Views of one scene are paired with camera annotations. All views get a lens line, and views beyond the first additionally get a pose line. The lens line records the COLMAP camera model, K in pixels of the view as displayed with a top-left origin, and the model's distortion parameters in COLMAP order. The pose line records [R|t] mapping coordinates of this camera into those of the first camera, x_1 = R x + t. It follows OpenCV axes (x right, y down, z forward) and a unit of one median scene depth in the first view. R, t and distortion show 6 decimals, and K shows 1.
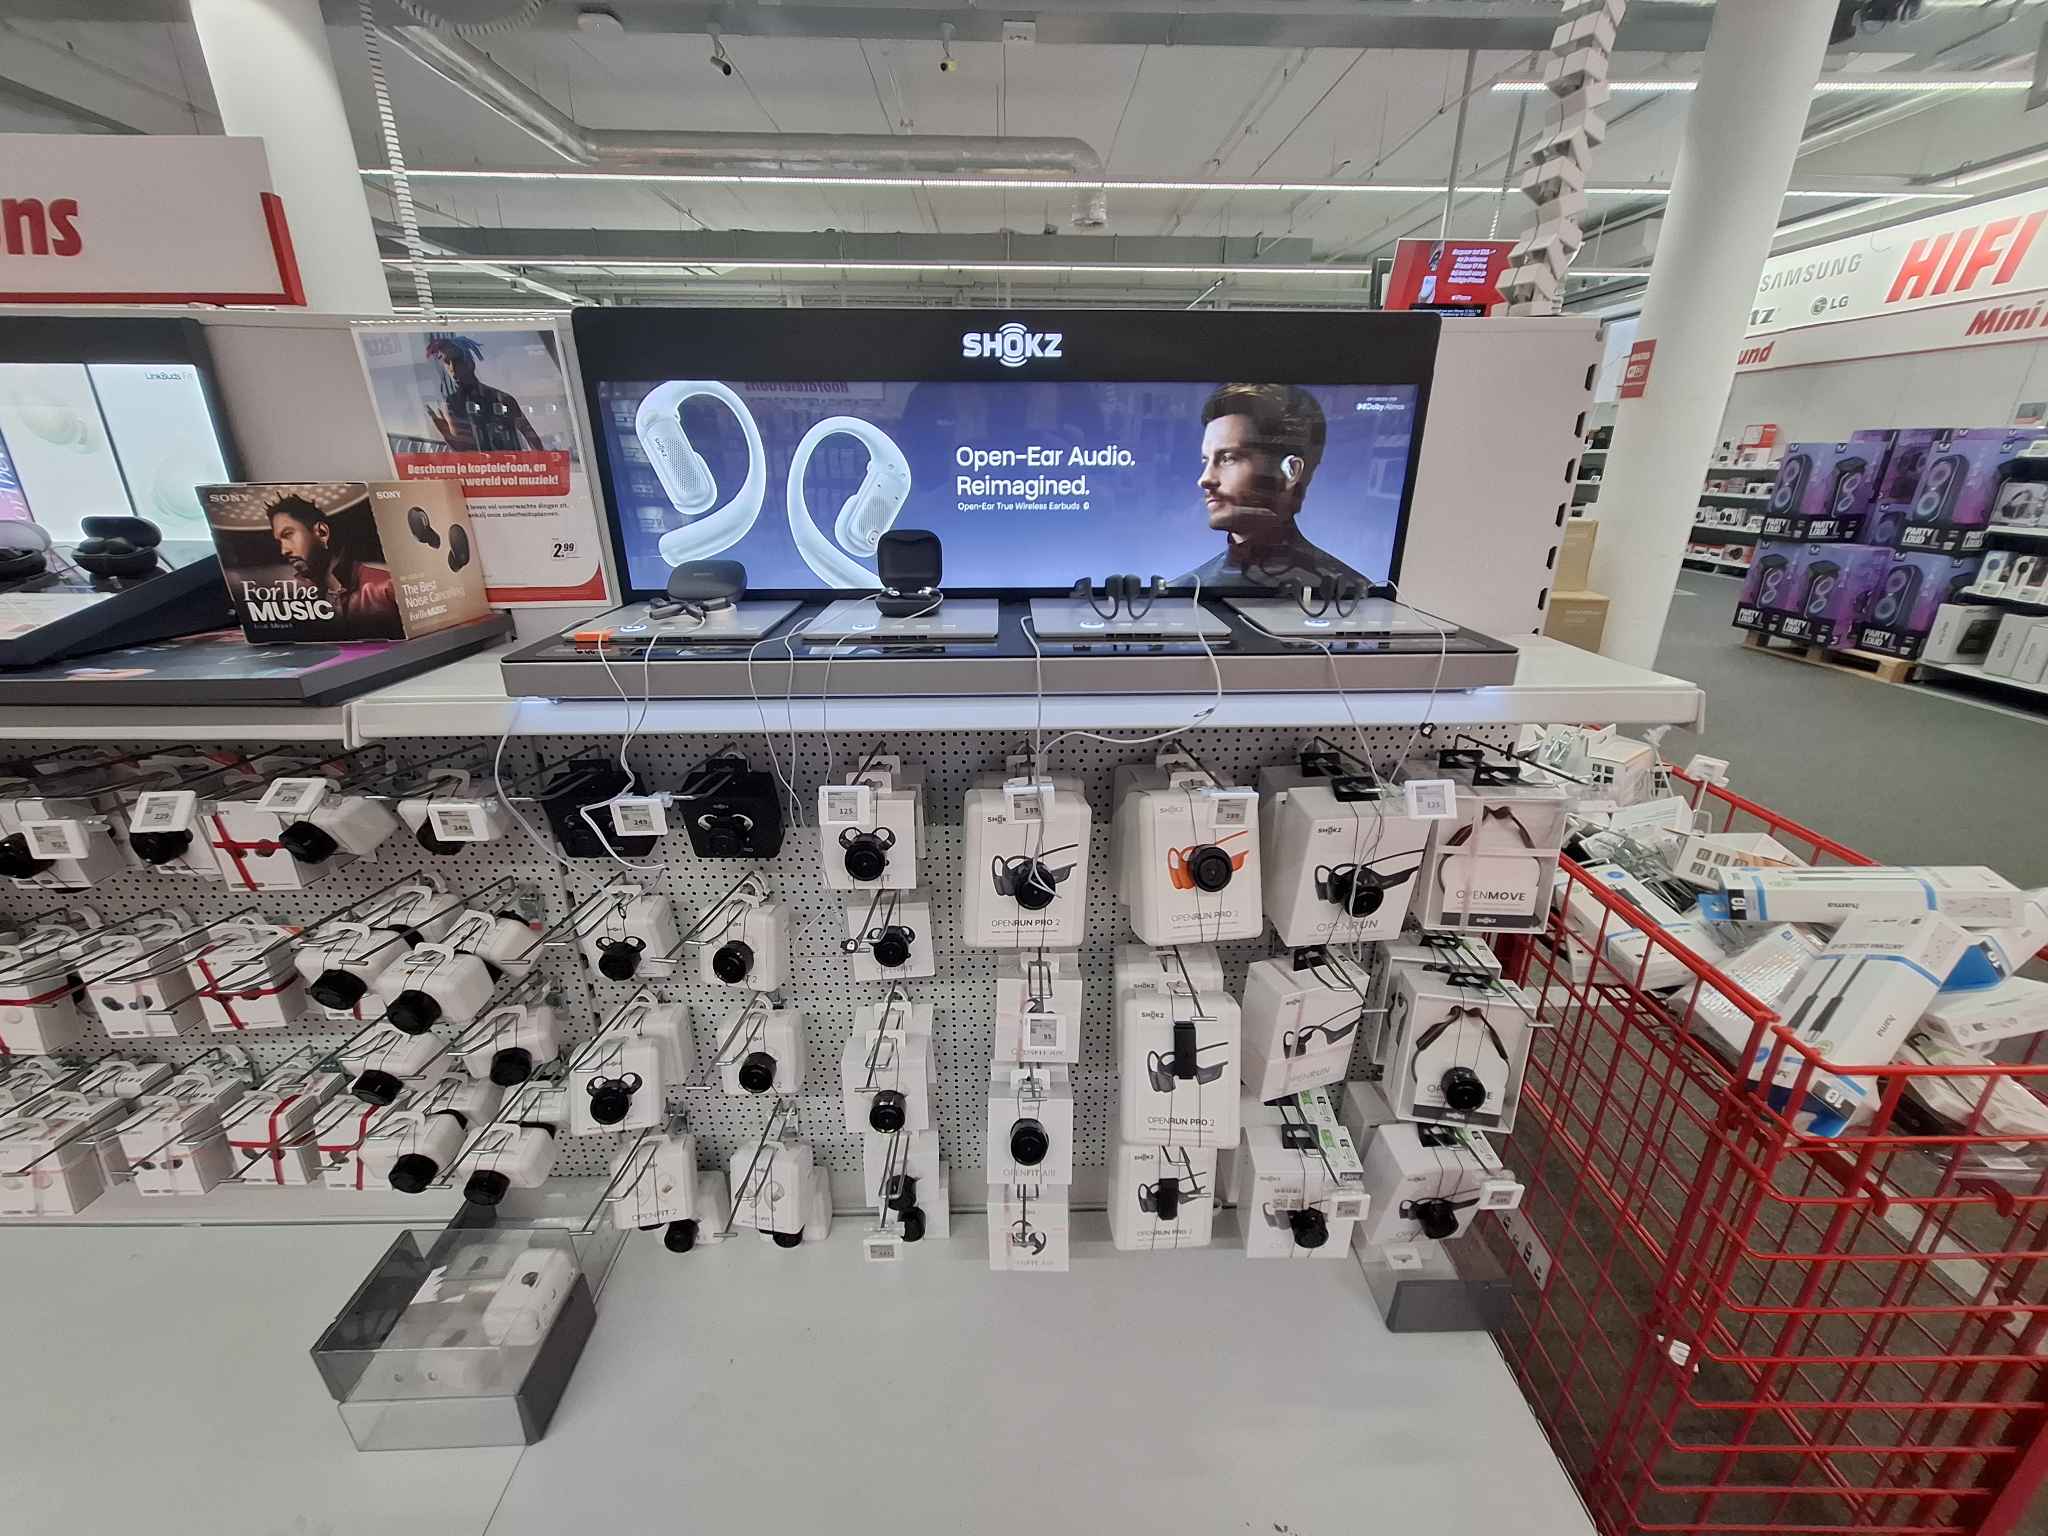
lens RADIAL K [[814.1, 0, 1013.6], [0, 814.1, 745.2], [0, 0, 1]] dist [-0.005605, 0.001581]
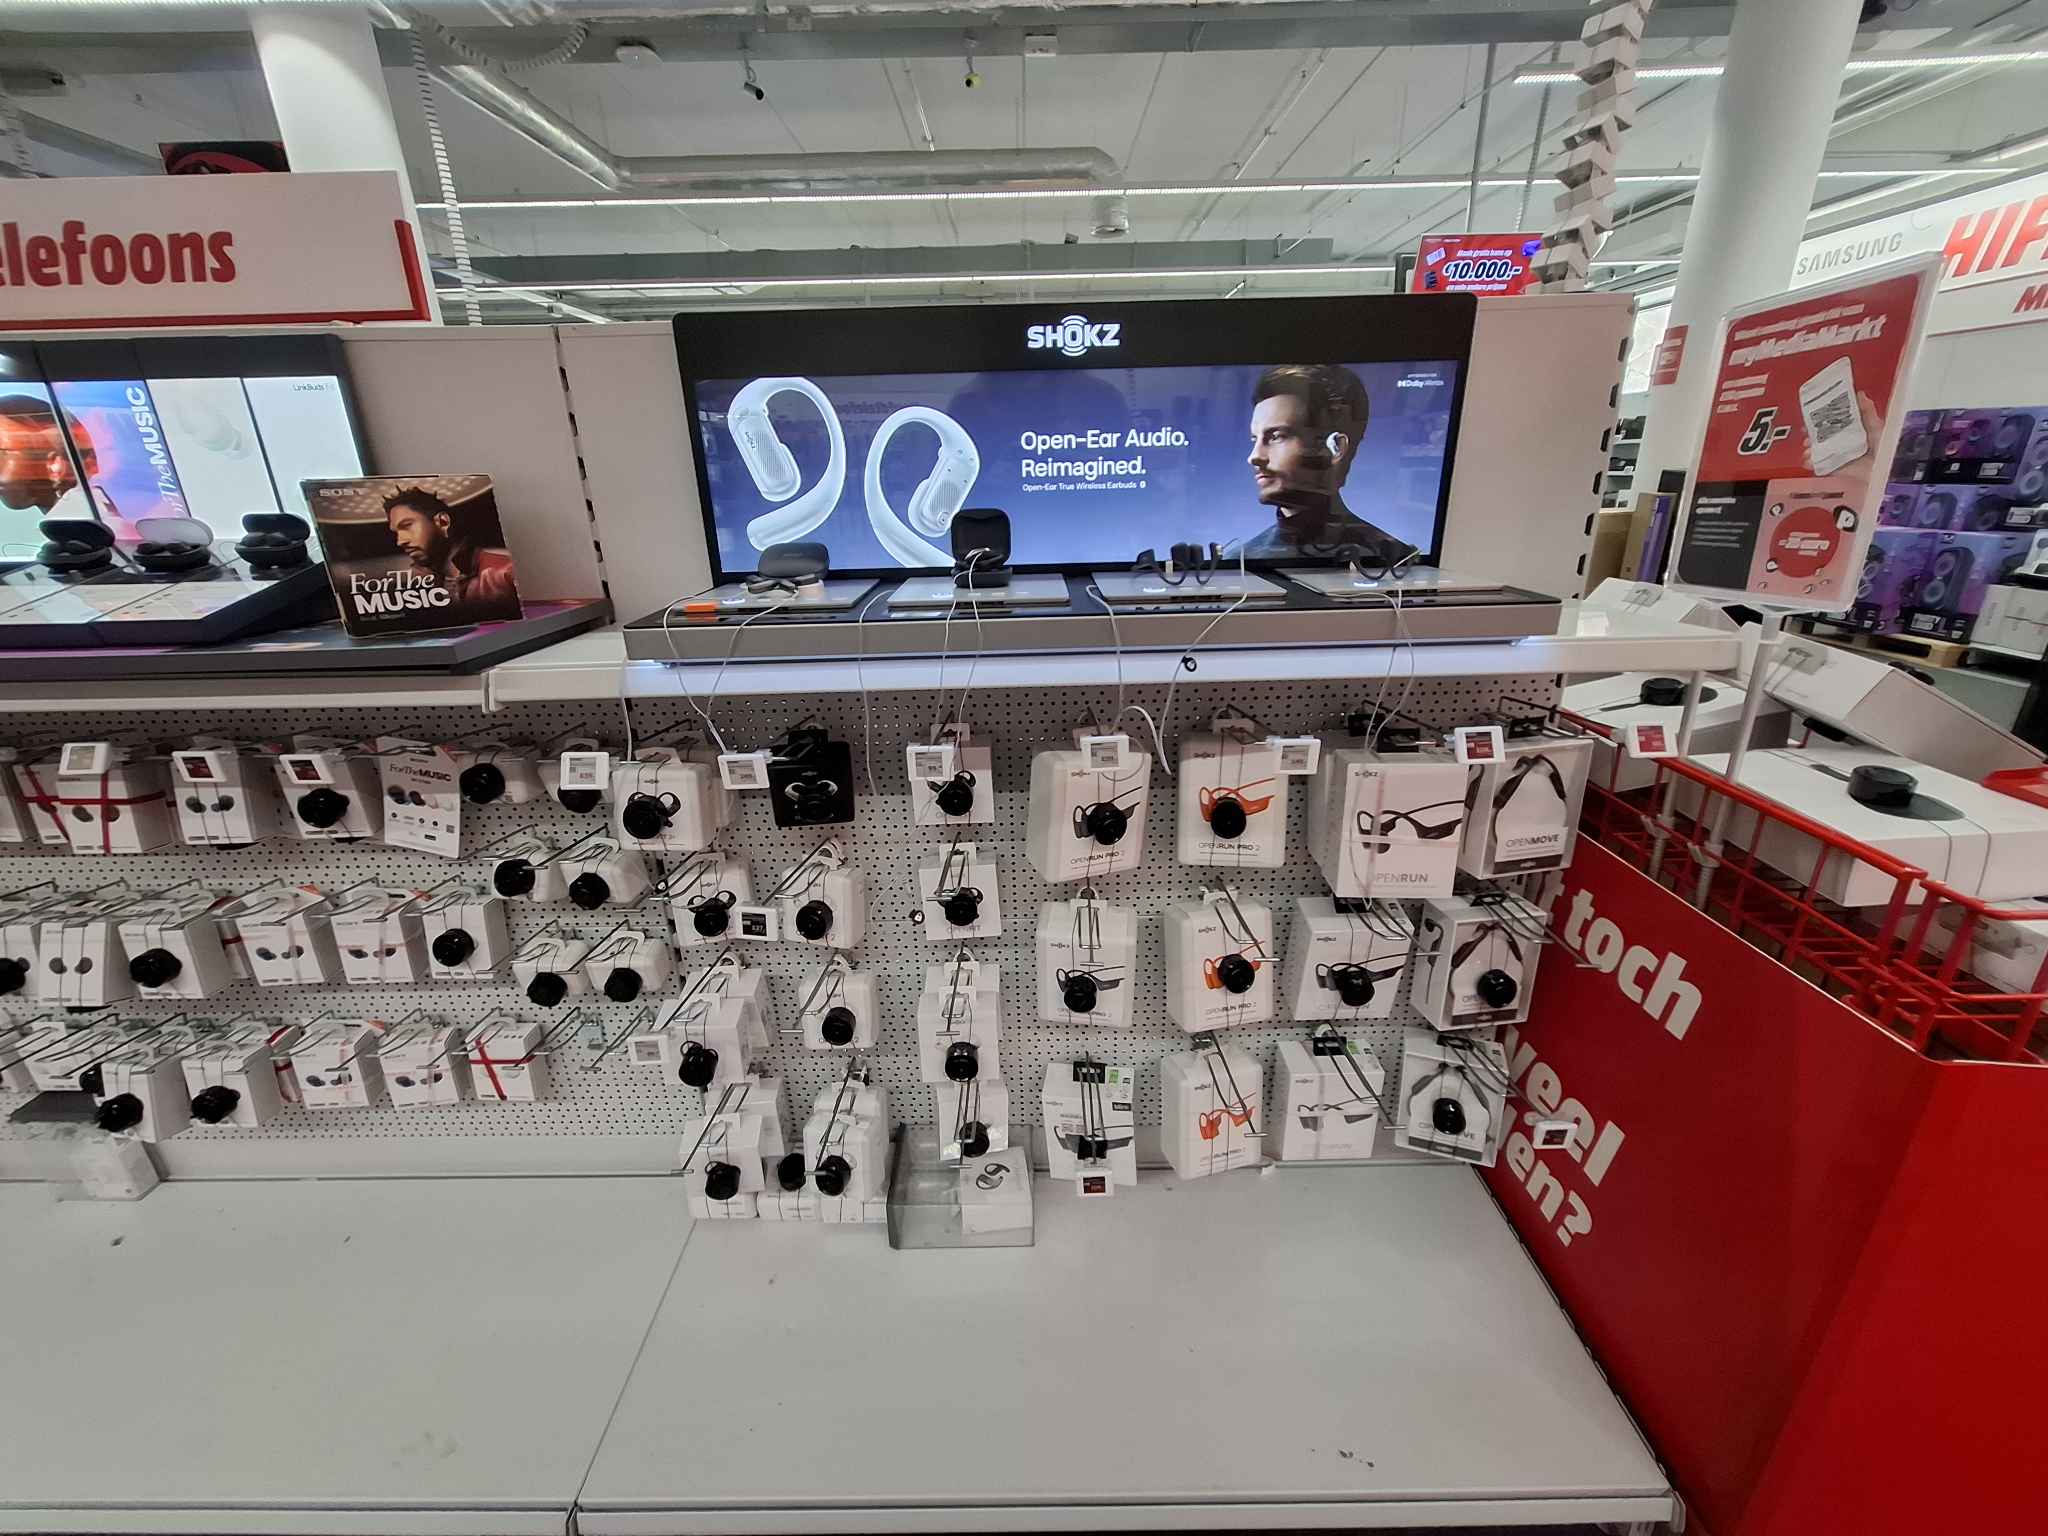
lens RADIAL K [[814.1, 0, 1012.2], [0, 814.1, 745.4], [0, 0, 1]] dist [-0.005605, 0.001581]
pose [[0.999381, -0.015484, -0.031577, -0.048437], [0.015173, 0.999834, -0.010065, 0.050838], [0.031728, 0.009580, 0.999451, -0.061545]]
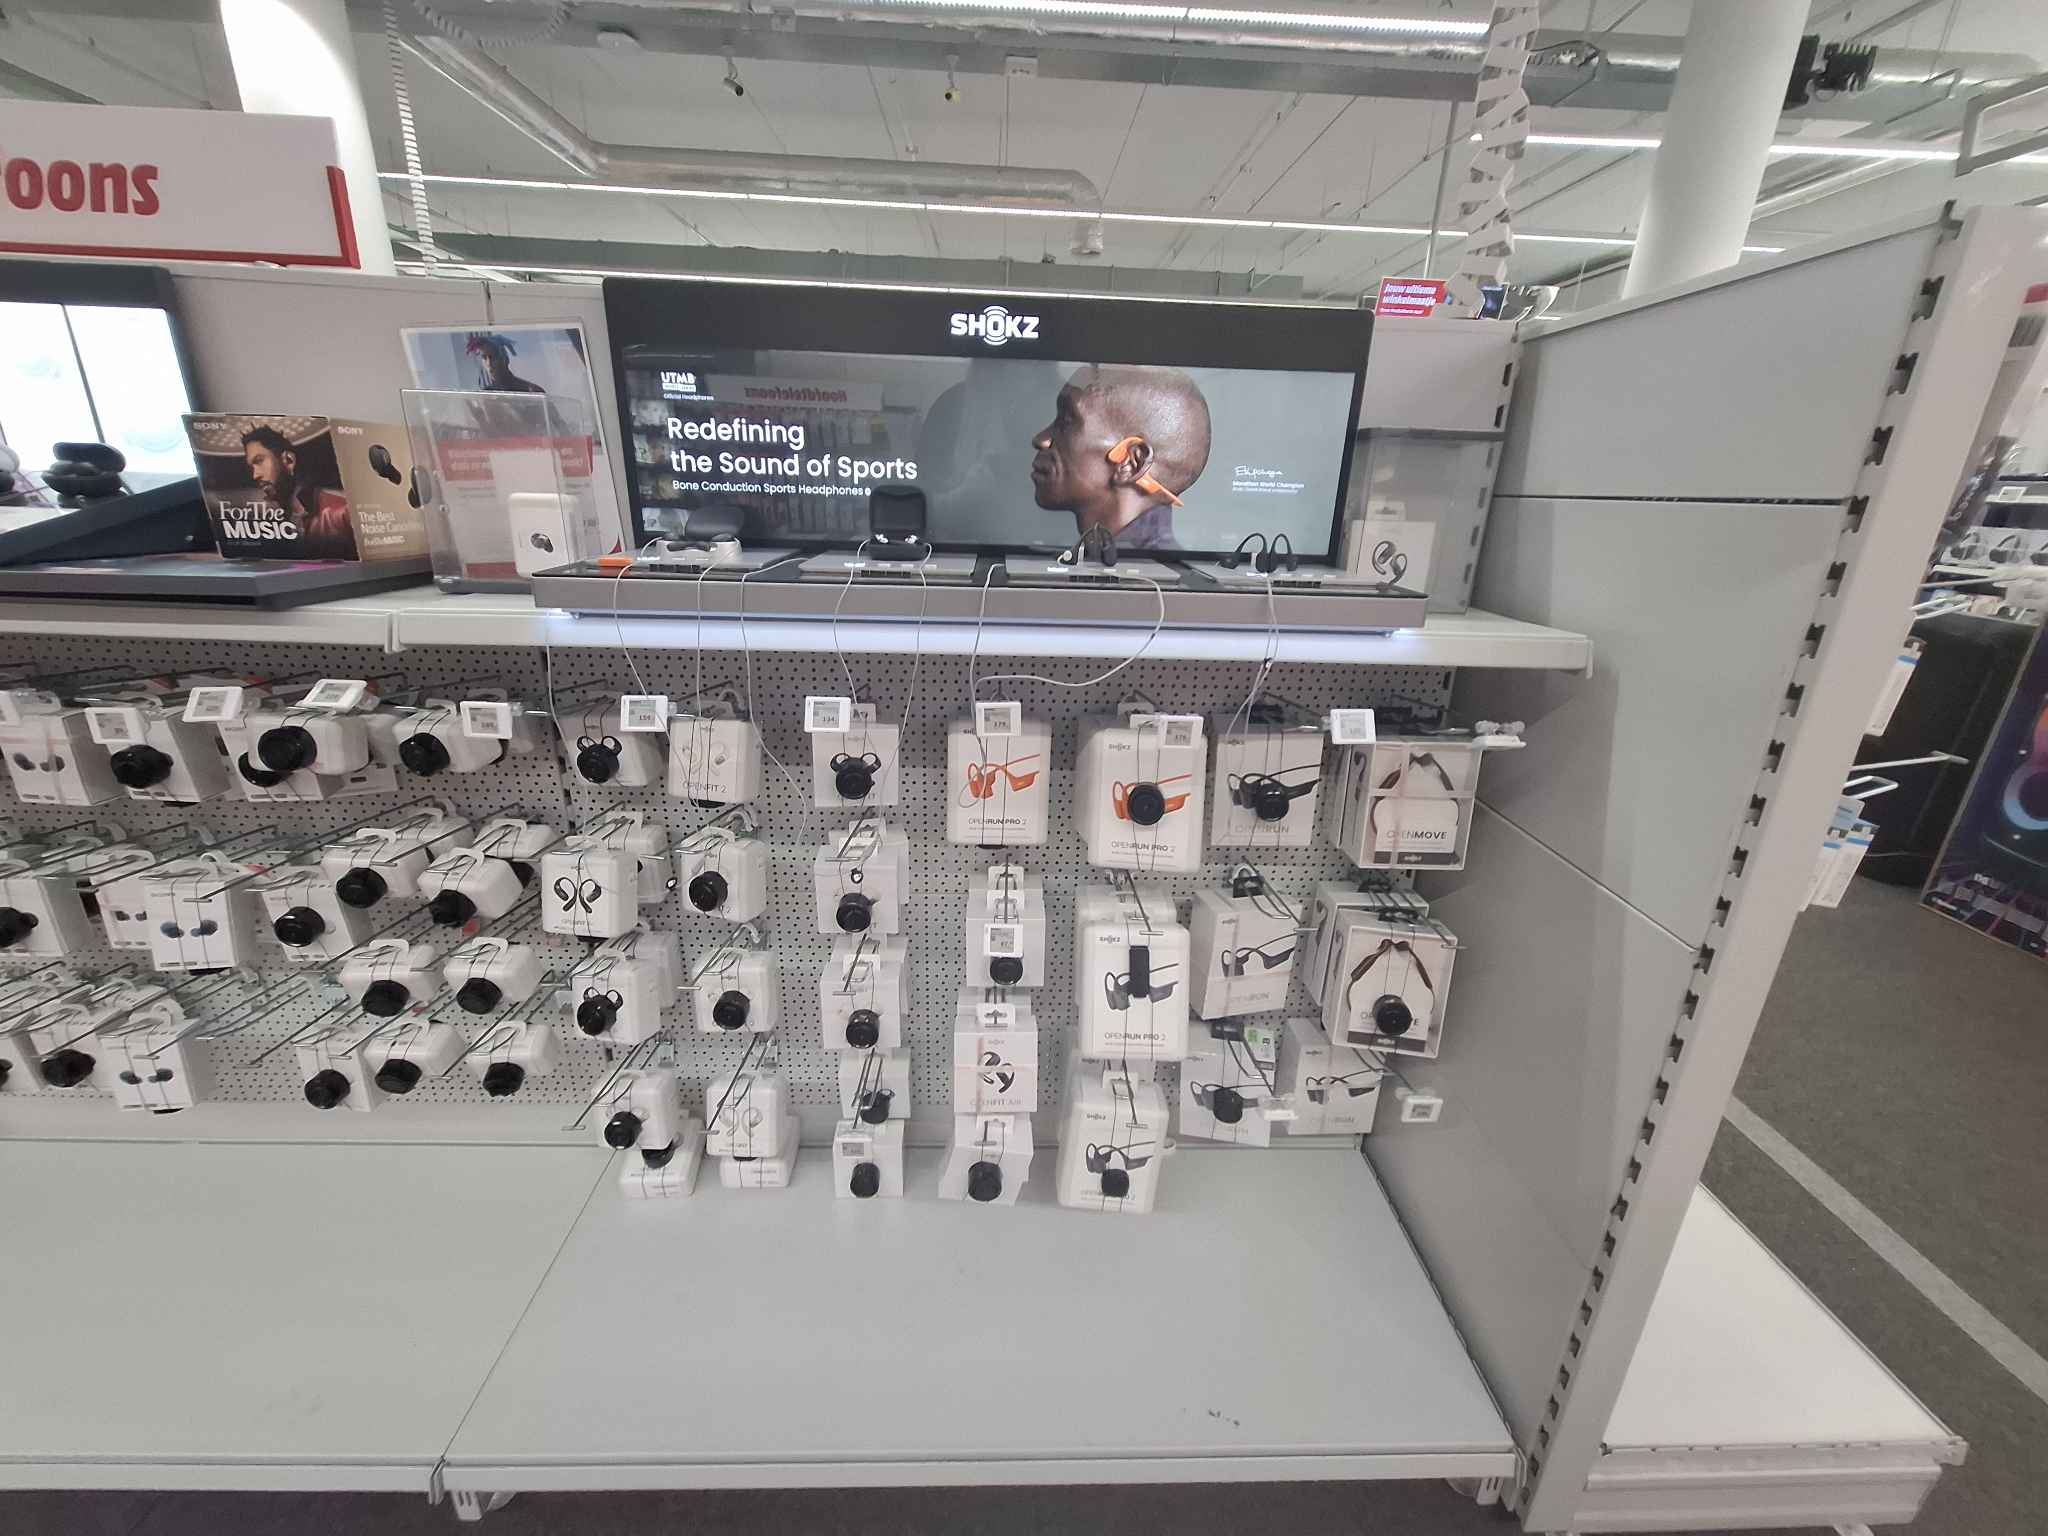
lens RADIAL K [[814.1, 0, 1015.1], [0, 814.1, 744.7], [0, 0, 1]] dist [-0.005605, 0.001581]
pose [[0.999489, 0.027237, 0.016759, 0.019979], [-0.026771, 0.999265, -0.027432, 0.100040], [-0.017494, 0.026969, 0.999483, -0.092528]]
